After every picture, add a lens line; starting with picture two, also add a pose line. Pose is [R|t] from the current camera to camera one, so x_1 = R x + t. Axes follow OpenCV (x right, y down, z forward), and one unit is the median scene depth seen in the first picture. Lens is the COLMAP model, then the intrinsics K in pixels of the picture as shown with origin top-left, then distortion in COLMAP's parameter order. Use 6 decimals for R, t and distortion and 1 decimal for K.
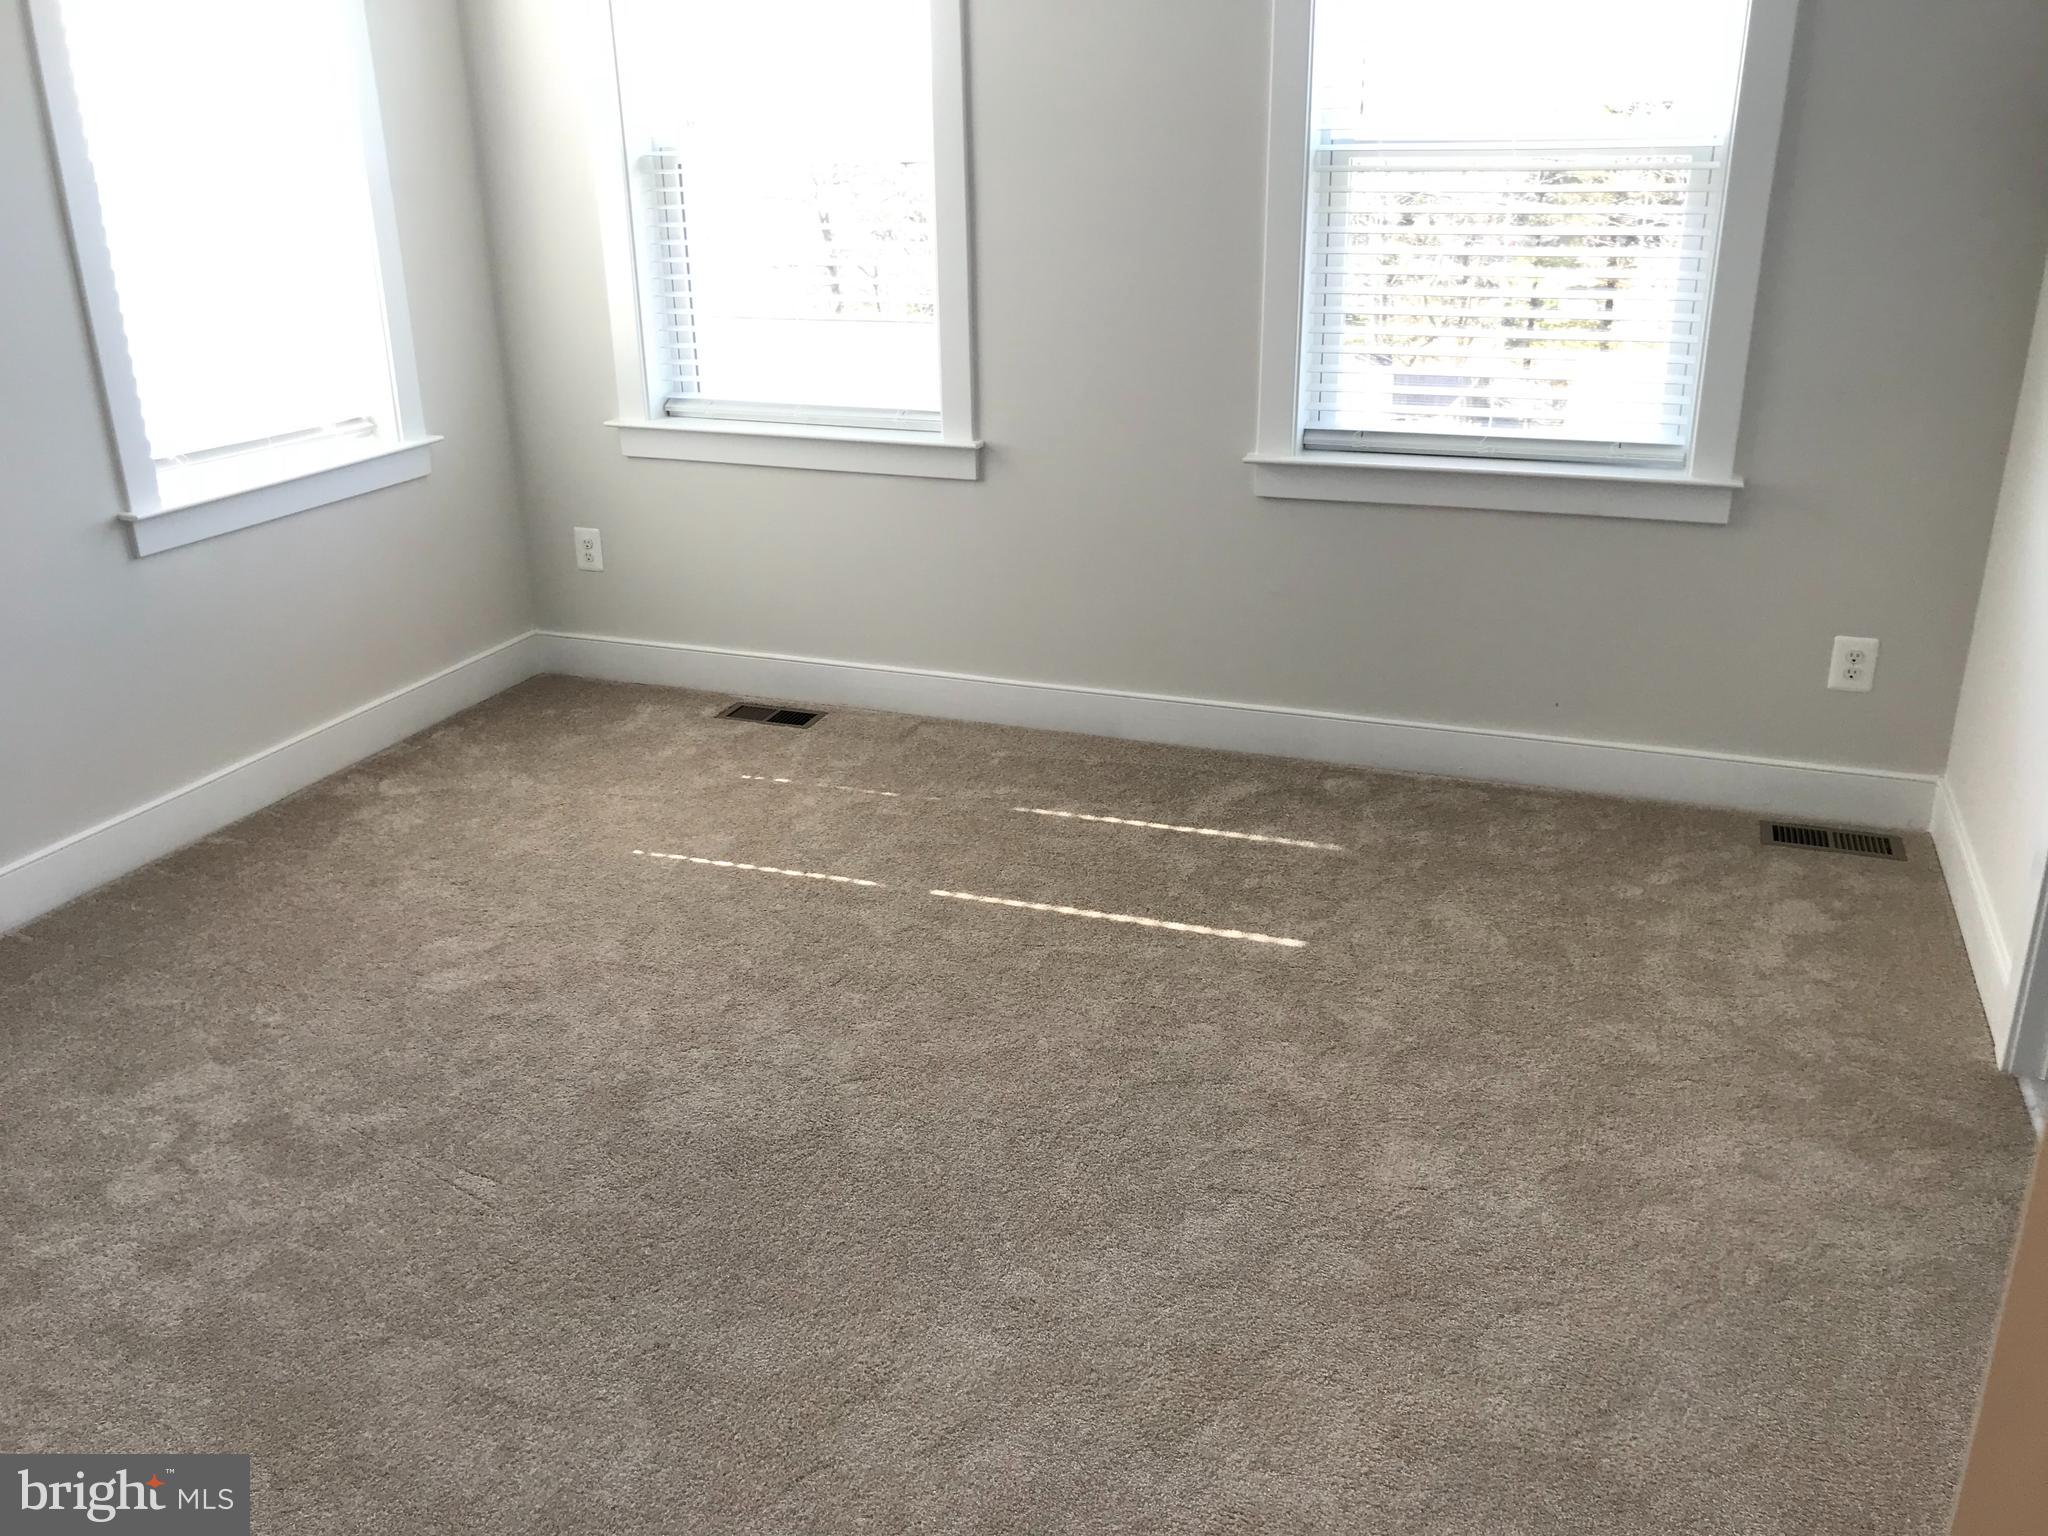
lens RADIAL K [[1700.0, 0, 1018.3], [0, 1700.0, 766.0], [0, 0, 1]] dist [0.011603, -0.002603]
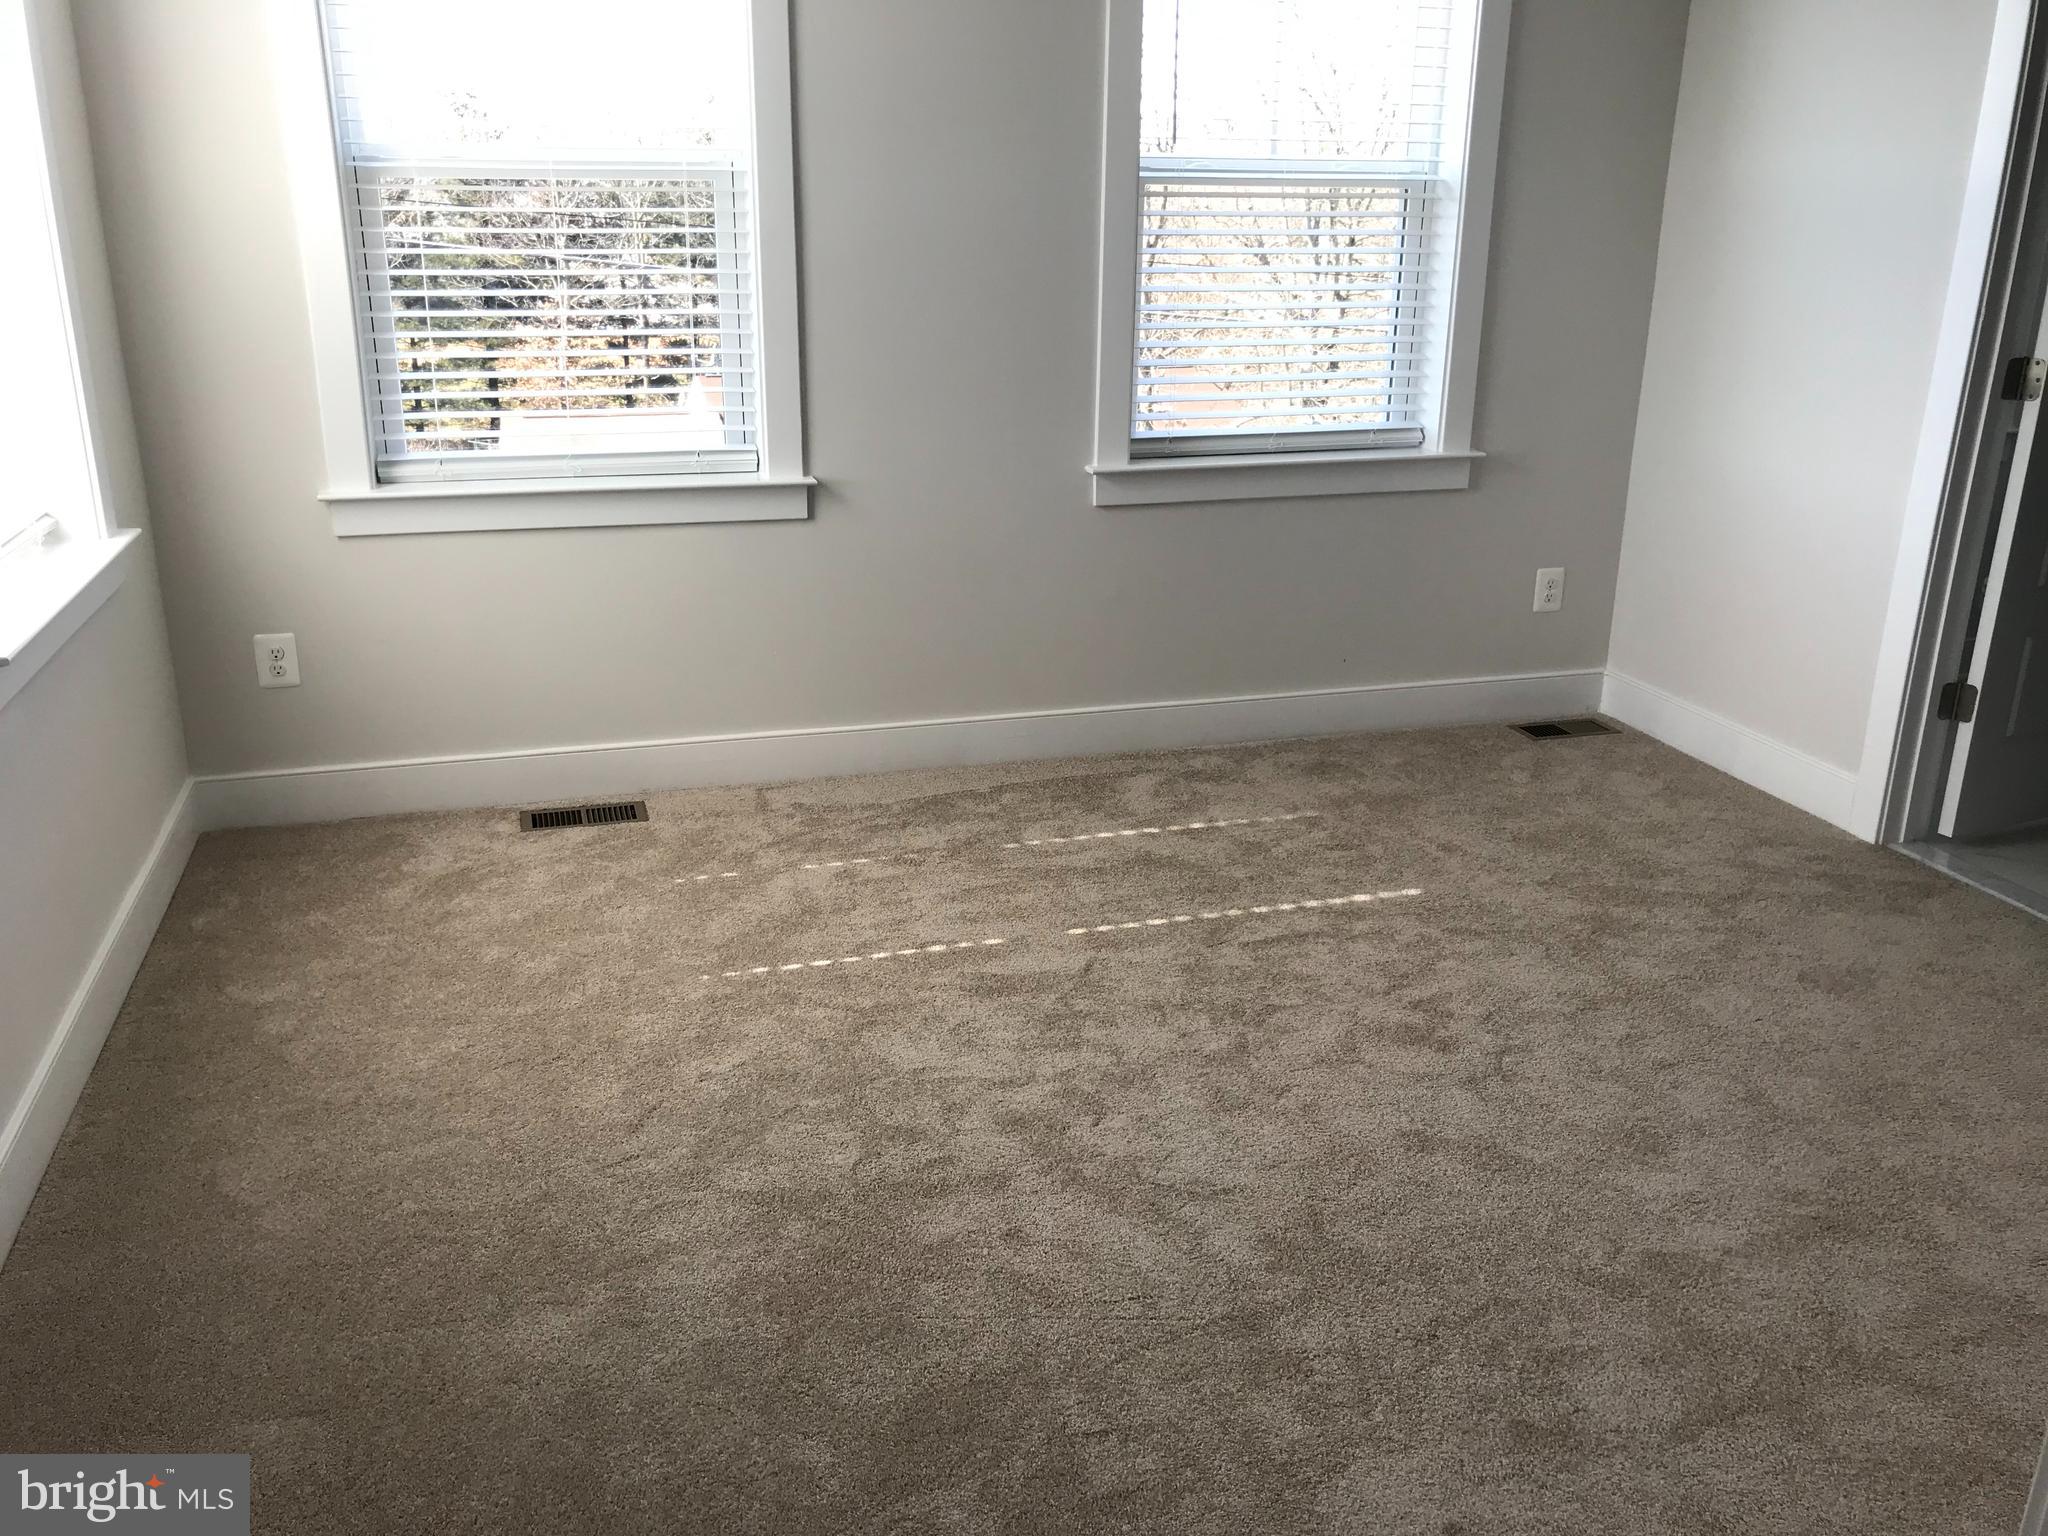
lens RADIAL K [[1700.0, 0, 1020.2], [0, 1700.0, 766.5], [0, 0, 1]] dist [0.011603, -0.002603]
pose [[0.789528, -0.174529, 0.588375, -0.532351], [0.196737, 0.980092, 0.026726, -0.038527], [-0.581326, 0.094654, 0.808146, 0.197843]]
